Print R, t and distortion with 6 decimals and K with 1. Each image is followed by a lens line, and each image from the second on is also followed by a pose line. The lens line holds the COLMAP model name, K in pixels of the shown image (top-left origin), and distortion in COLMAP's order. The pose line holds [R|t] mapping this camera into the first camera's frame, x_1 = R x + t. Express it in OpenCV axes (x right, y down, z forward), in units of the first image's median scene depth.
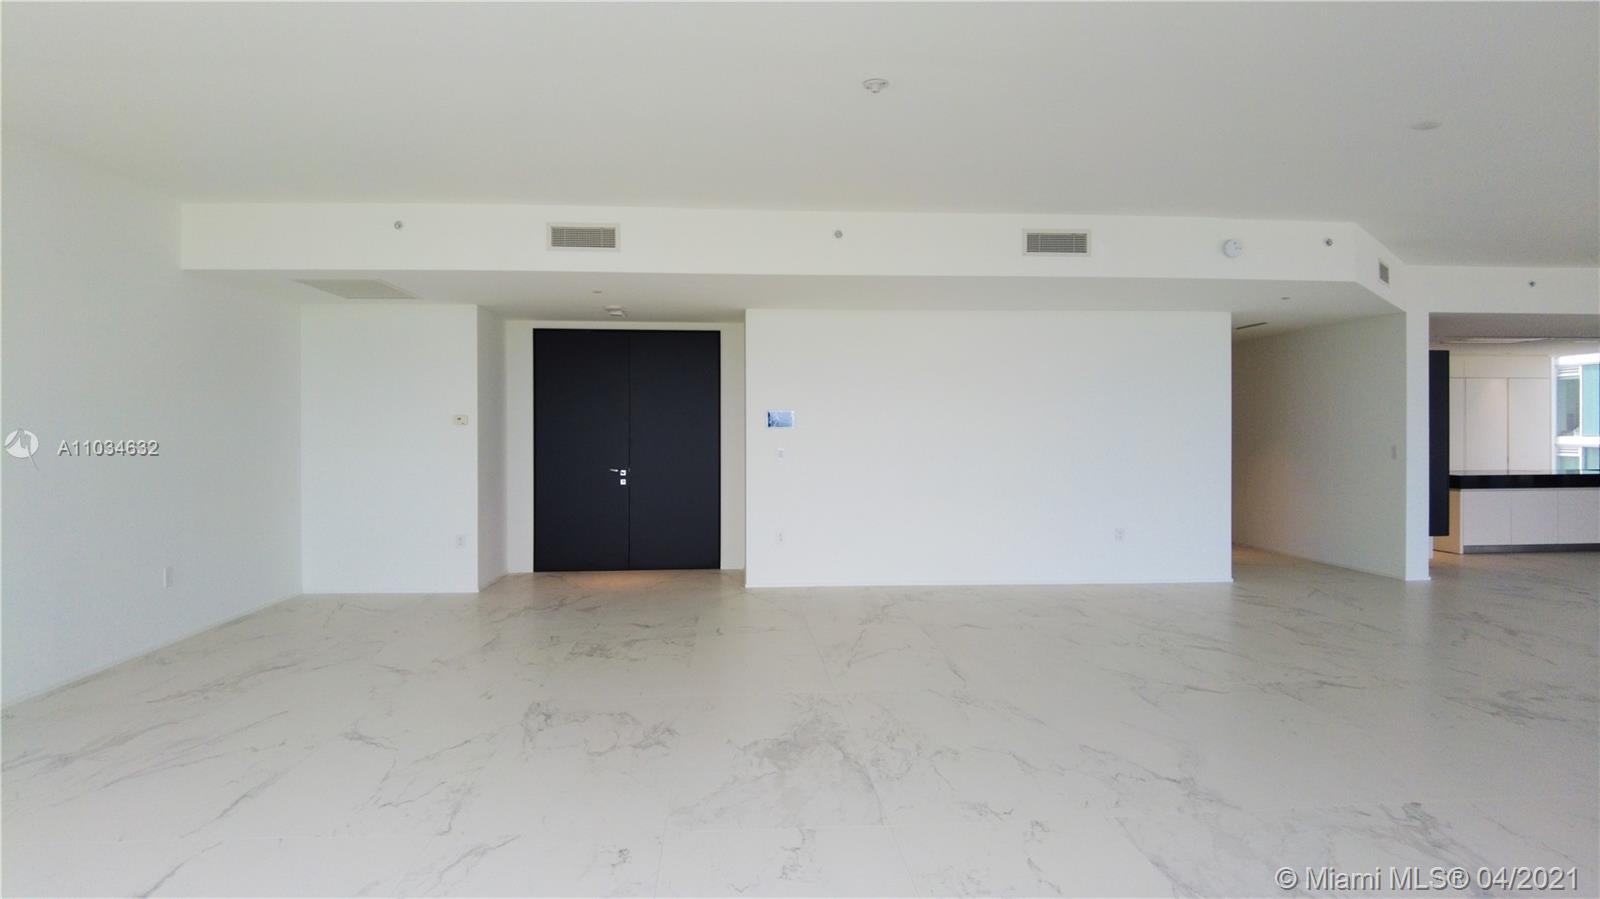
lens RADIAL K [[971.2, 0, 811.8], [0, 971.2, 443.0], [0, 0, 1]] dist [-0.014800, -0.014453]
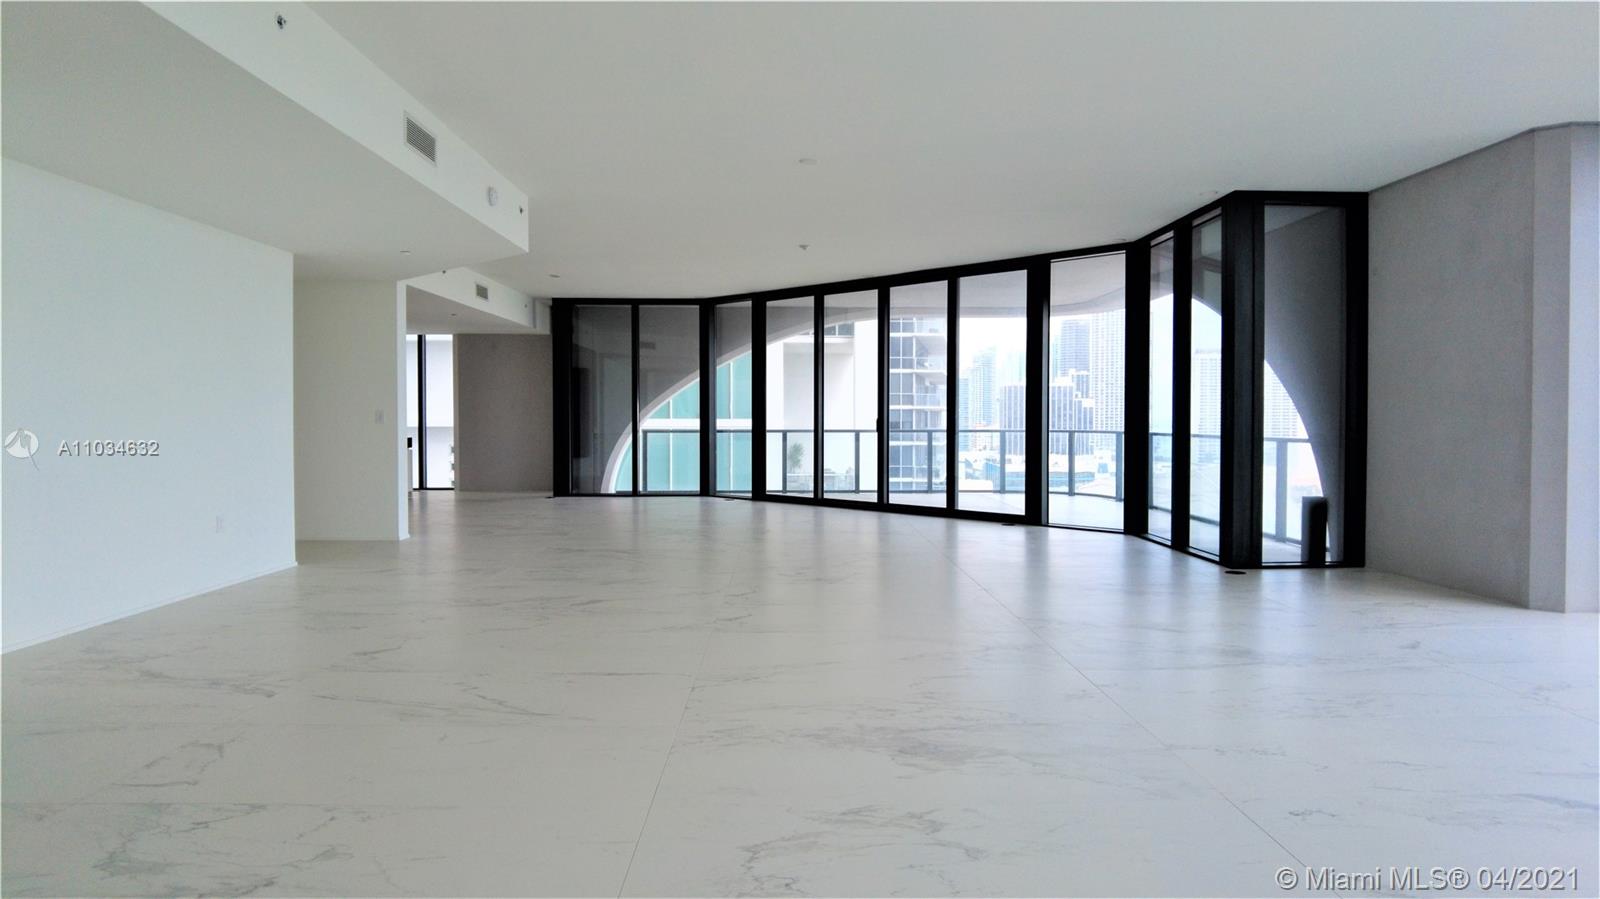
lens RADIAL K [[971.2, 0, 797.5], [0, 971.2, 445.9], [0, 0, 1]] dist [-0.014800, -0.014453]
pose [[0.057560, -0.024617, 0.998039, -0.816975], [0.006433, 0.999684, 0.024286, 0.038725], [-0.998321, 0.005023, 0.057700, 1.037913]]
